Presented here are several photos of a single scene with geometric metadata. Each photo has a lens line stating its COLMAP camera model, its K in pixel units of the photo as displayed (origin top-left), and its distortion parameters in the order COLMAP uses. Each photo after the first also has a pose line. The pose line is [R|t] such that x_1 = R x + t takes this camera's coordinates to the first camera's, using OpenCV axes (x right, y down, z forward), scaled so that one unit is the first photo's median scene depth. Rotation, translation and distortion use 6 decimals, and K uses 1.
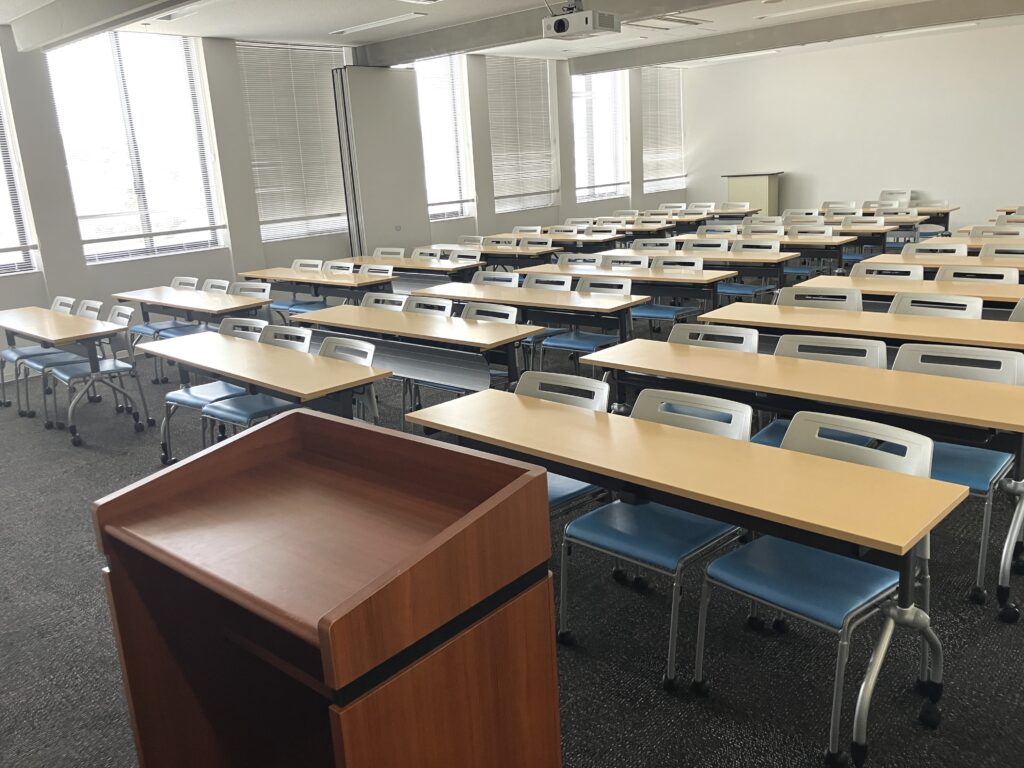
lens RADIAL K [[844.0, 0, 512.0], [0, 844.0, 384.0], [0, 0, 1]] dist [0.045253, -0.001171]
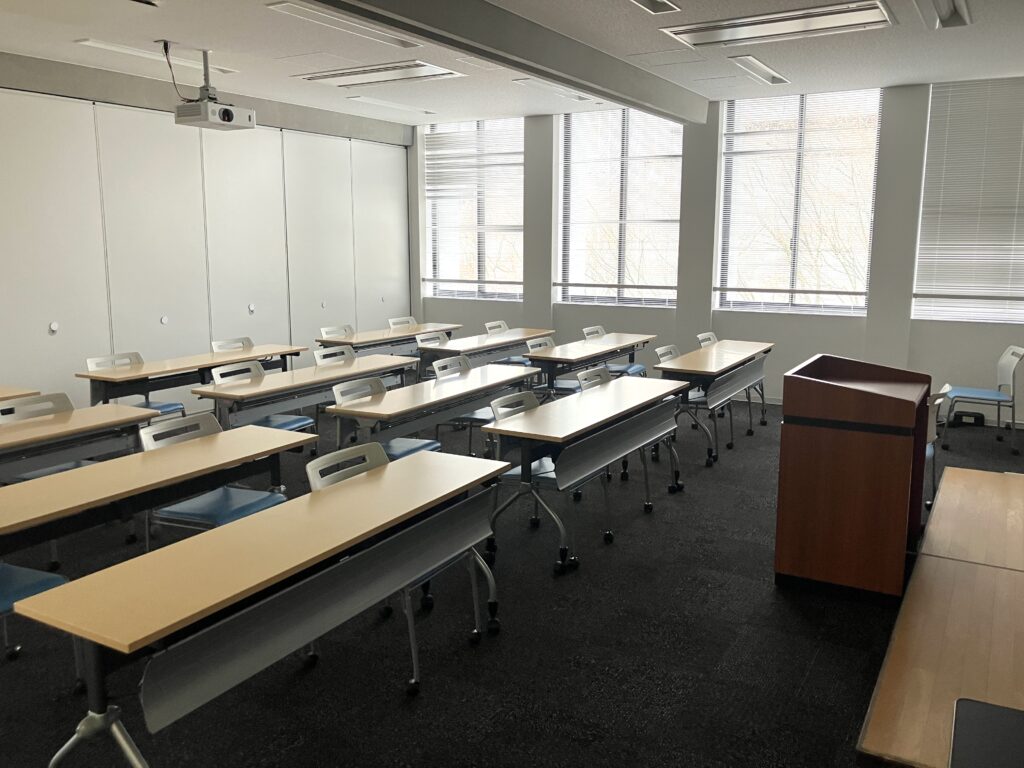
lens RADIAL K [[844.0, 0, 512.0], [0, 844.0, 384.0], [0, 0, 1]] dist [0.045253, -0.001171]
pose [[0.195473, 0.230075, -0.953339, 0.643647], [-0.265404, 0.948229, 0.174423, -0.216534], [0.944114, 0.218925, 0.246416, 0.650923]]
